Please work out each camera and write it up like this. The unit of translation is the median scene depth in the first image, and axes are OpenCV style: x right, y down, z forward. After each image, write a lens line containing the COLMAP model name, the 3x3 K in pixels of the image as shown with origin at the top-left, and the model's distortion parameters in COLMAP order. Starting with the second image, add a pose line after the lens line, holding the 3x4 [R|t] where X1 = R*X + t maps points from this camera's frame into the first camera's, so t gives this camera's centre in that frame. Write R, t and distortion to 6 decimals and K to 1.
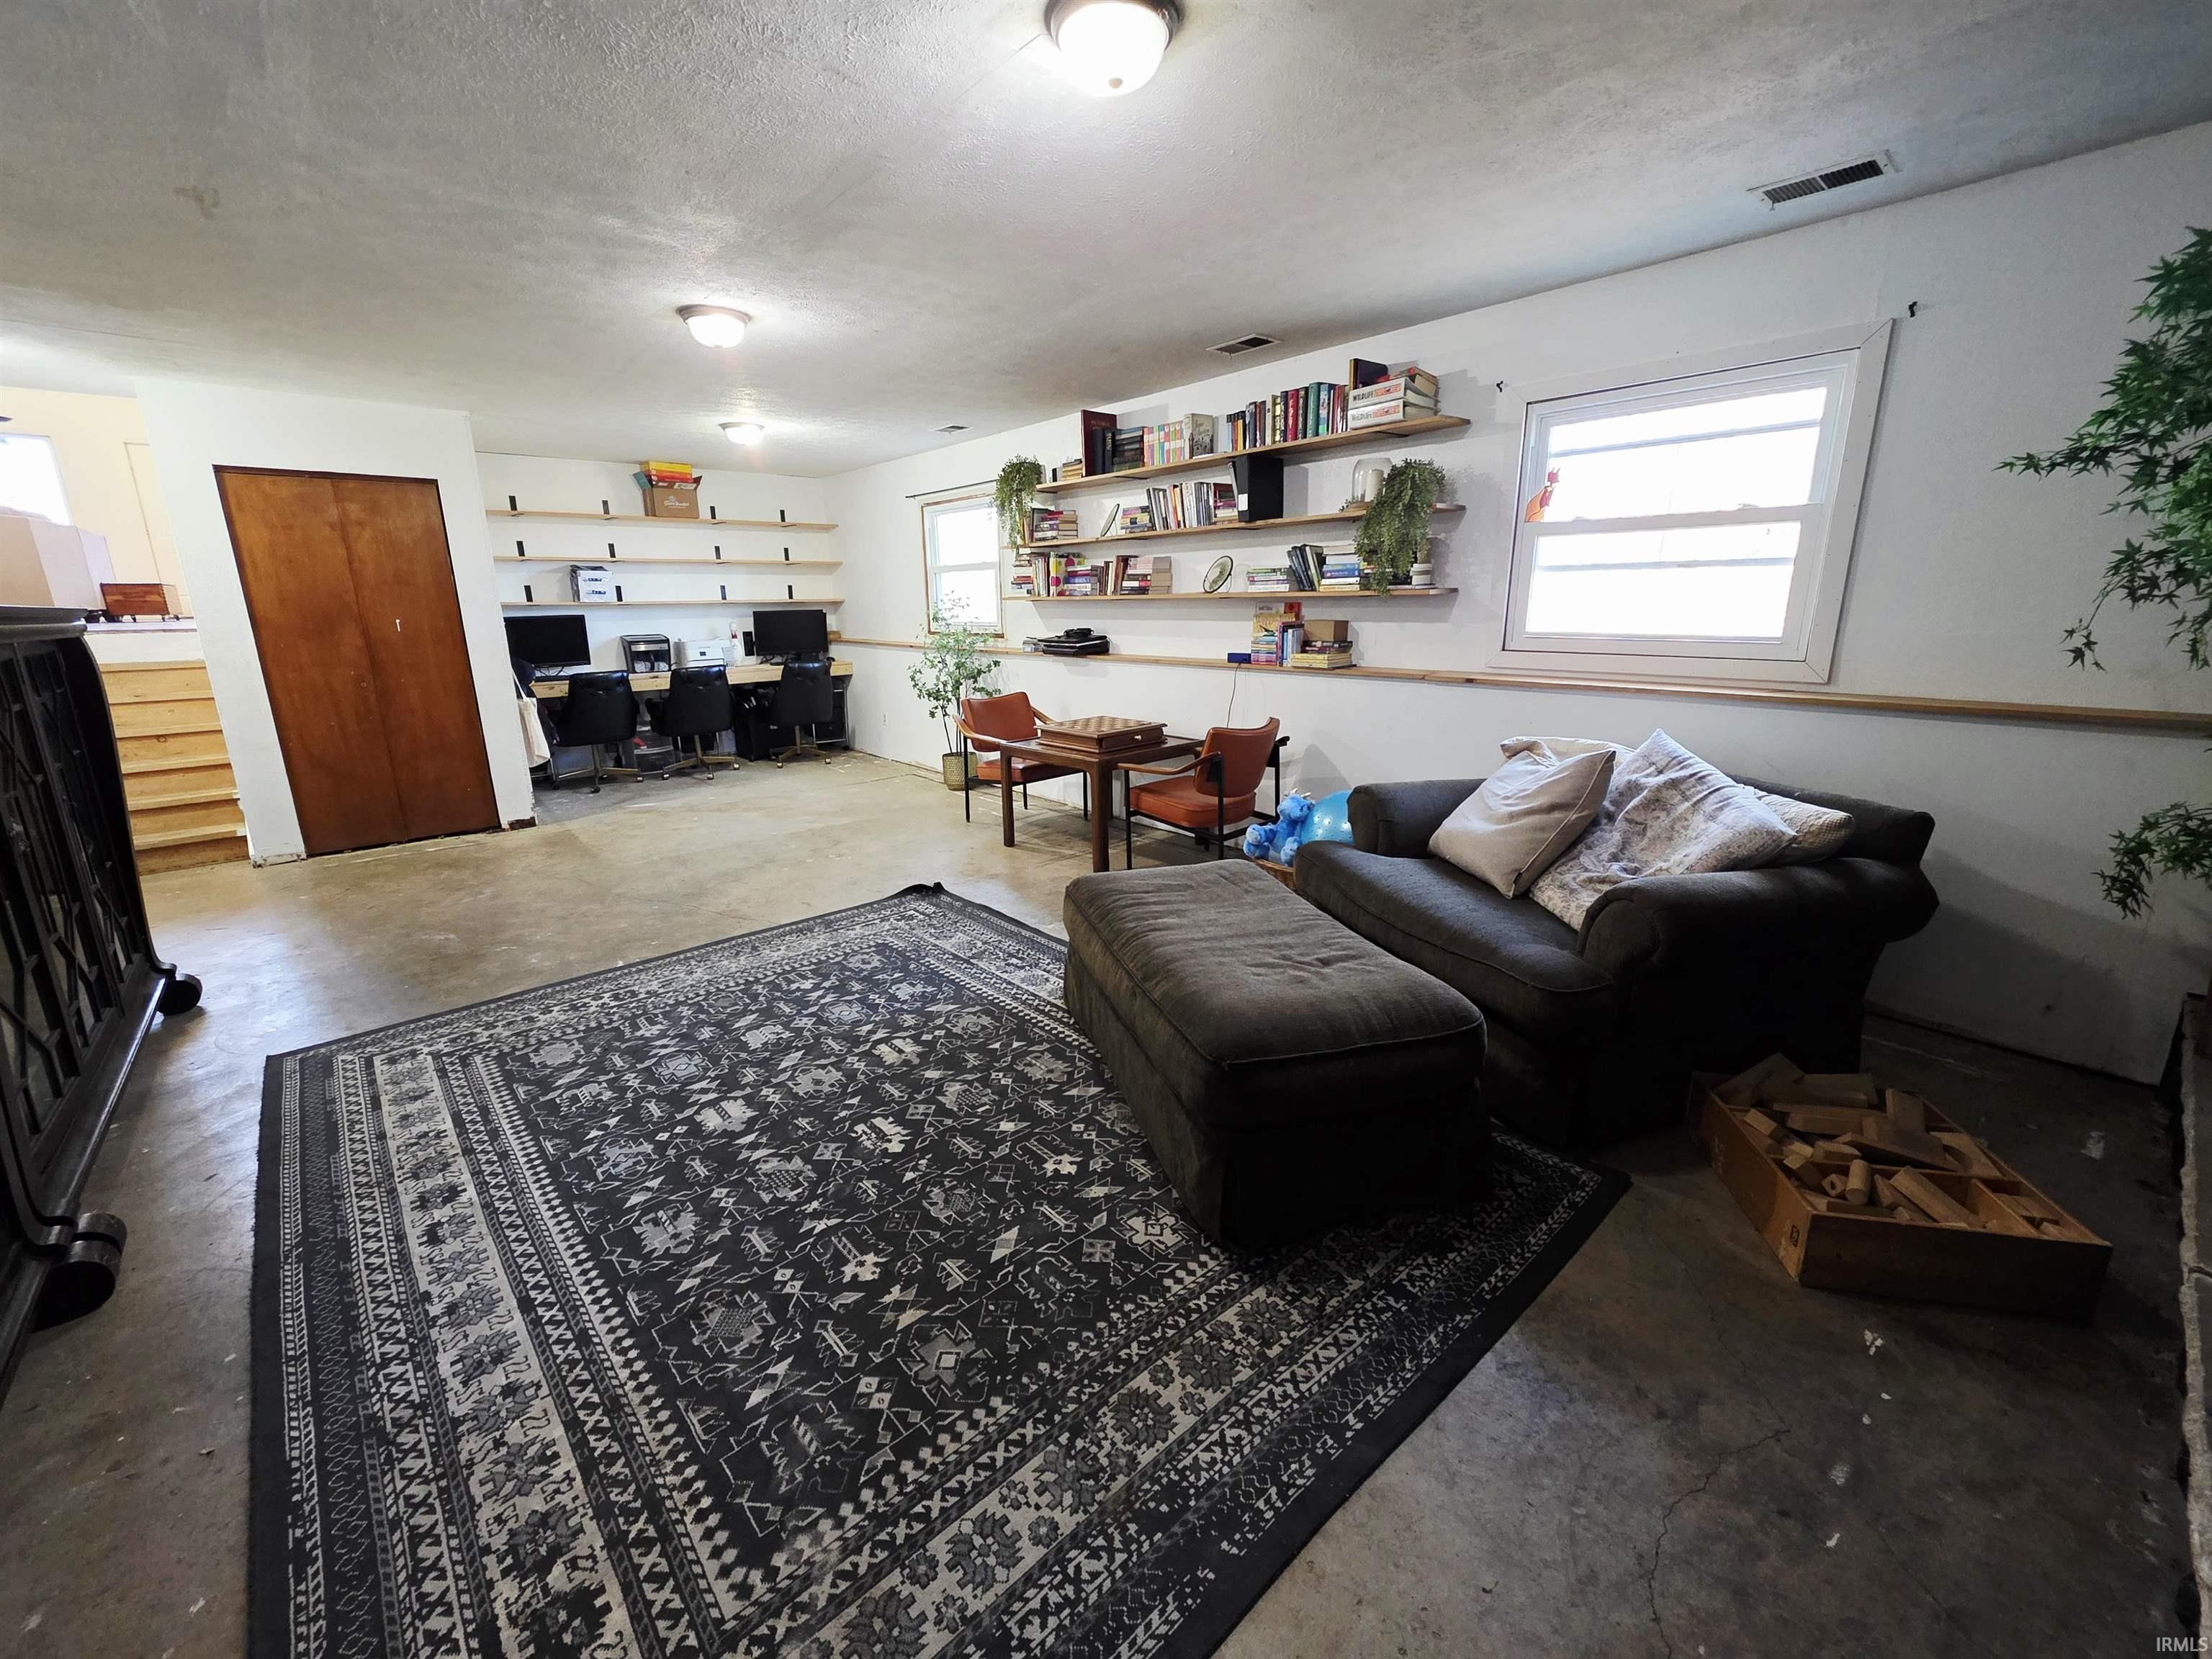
lens RADIAL K [[888.6, 0, 1096.0], [0, 888.6, 814.1], [0, 0, 1]] dist [0.001663, 0.000128]
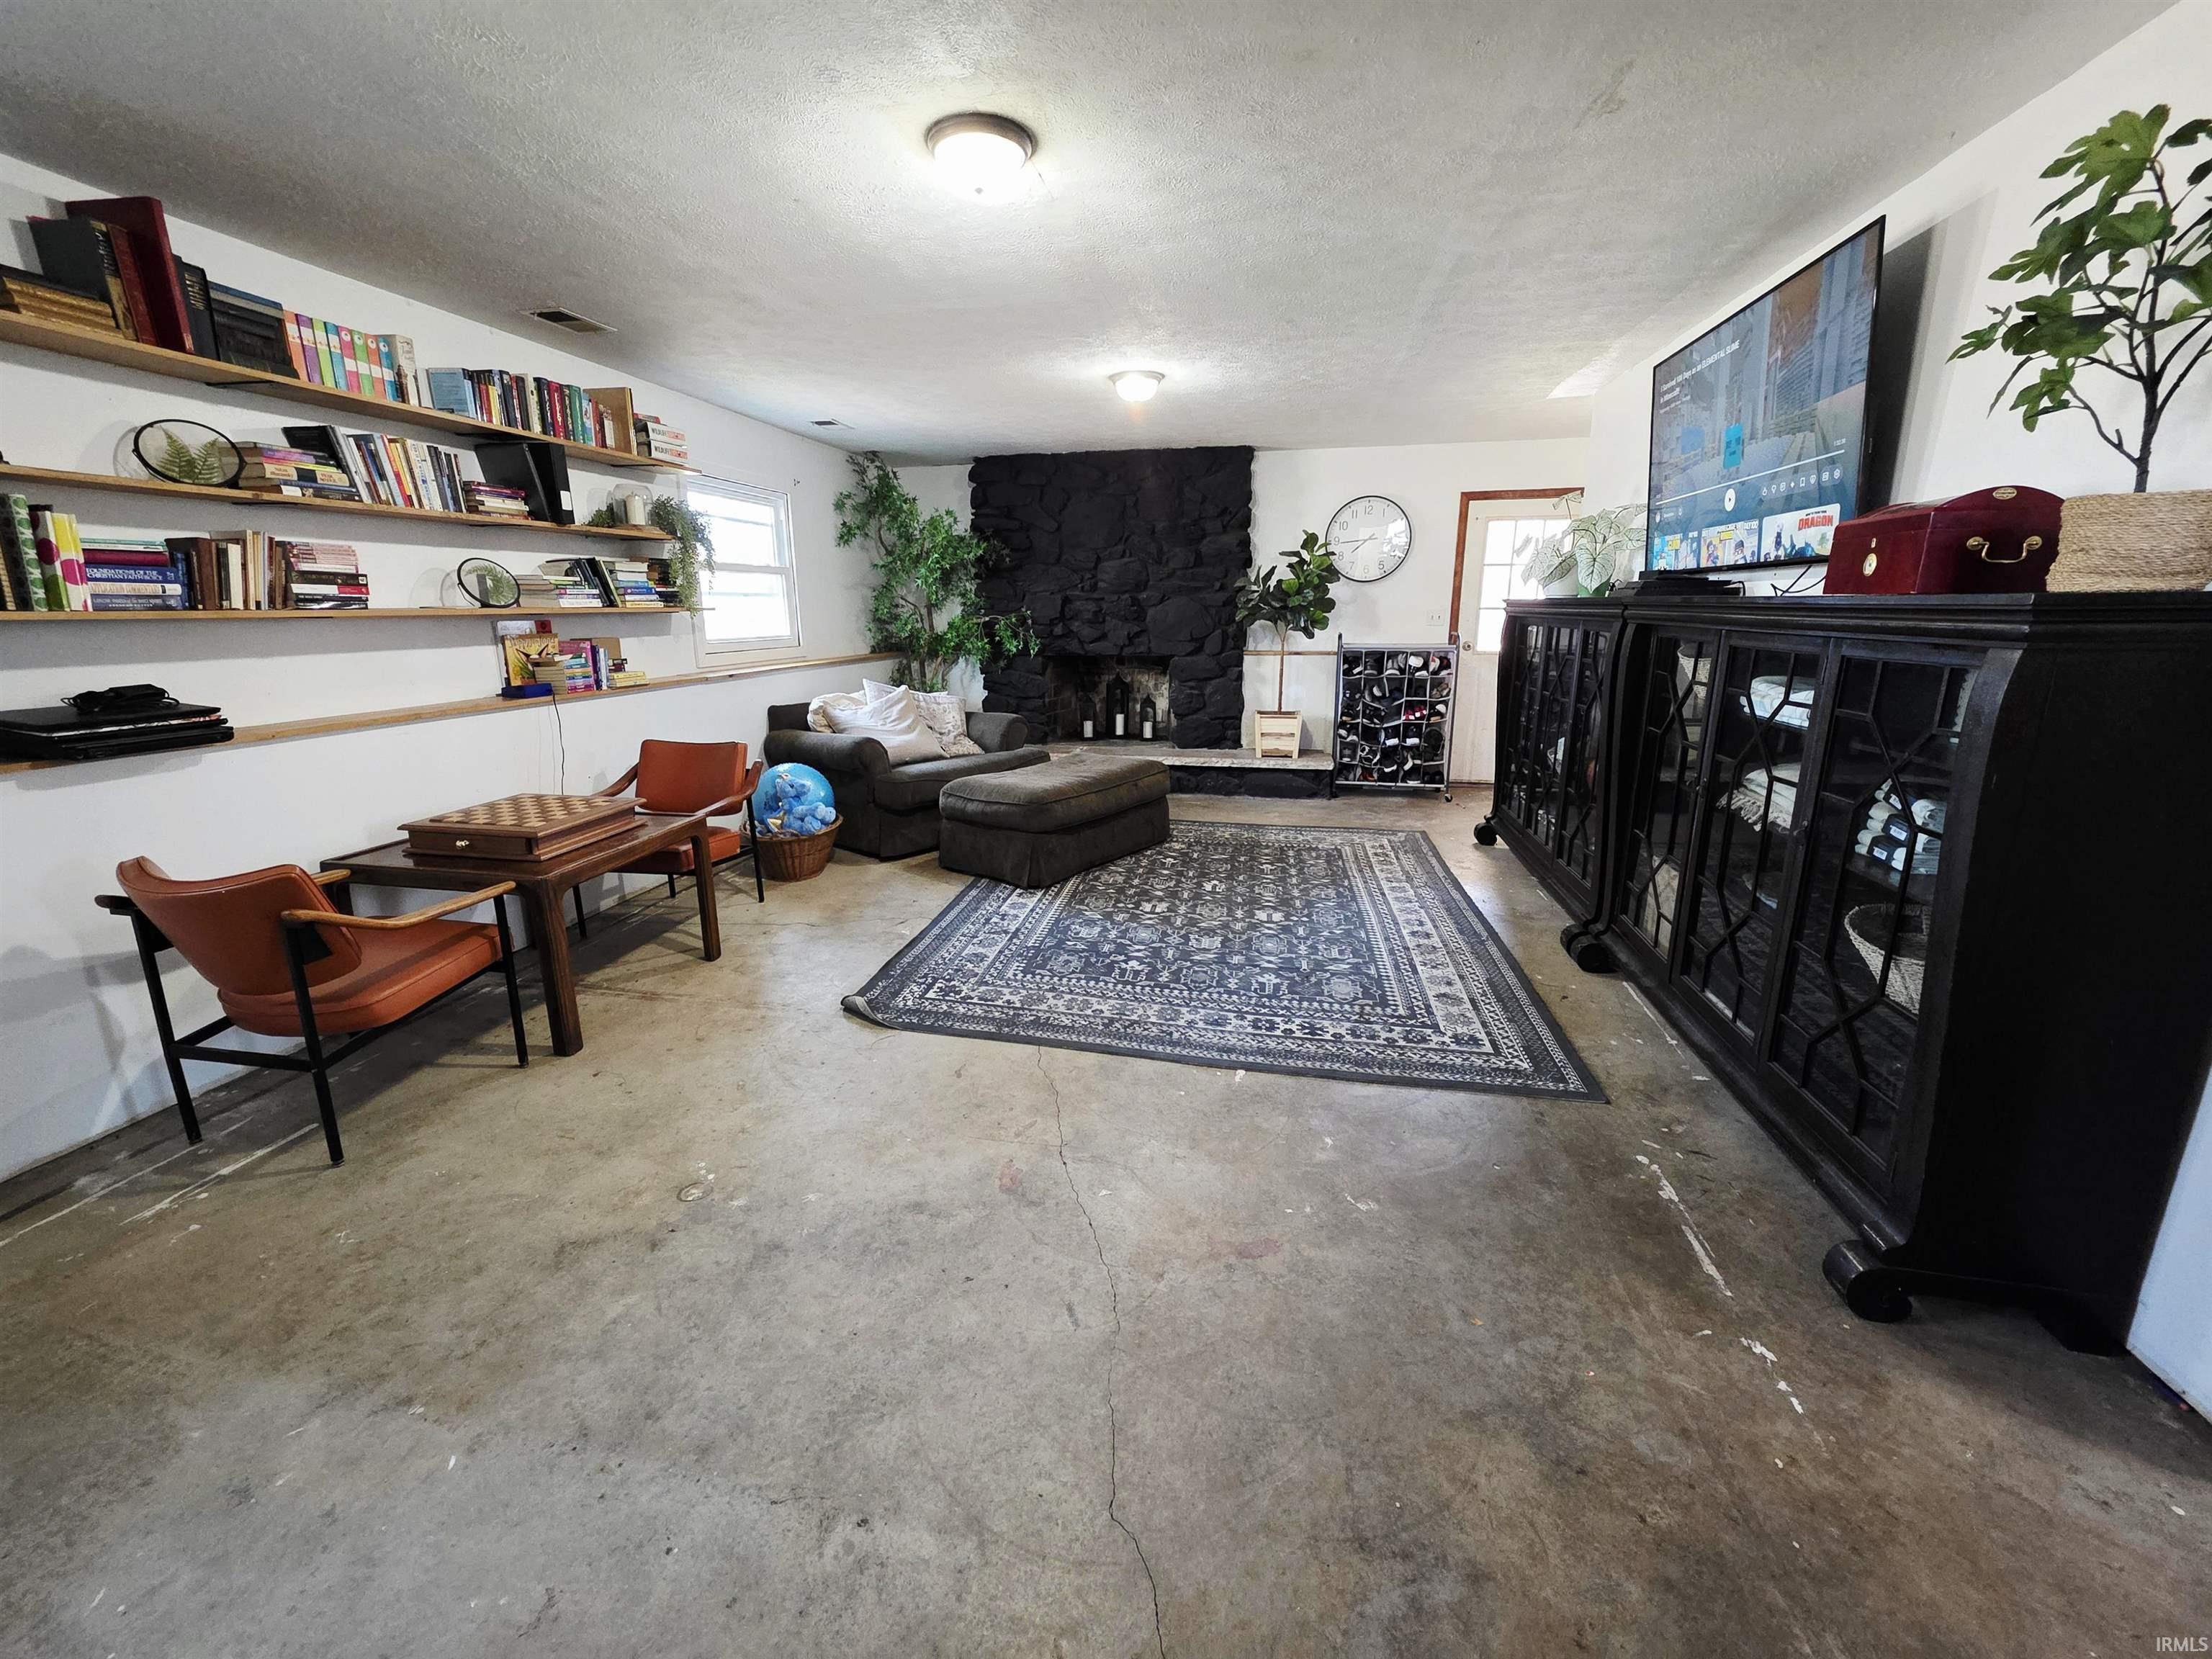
lens RADIAL K [[888.6, 0, 1094.0], [0, 888.6, 823.8], [0, 0, 1]] dist [0.001663, 0.000128]
pose [[-0.609025, -0.168955, 0.774947, -1.216656], [0.205787, 0.909930, 0.360110, -0.394342], [-0.765990, 0.378790, -0.519402, 1.691966]]
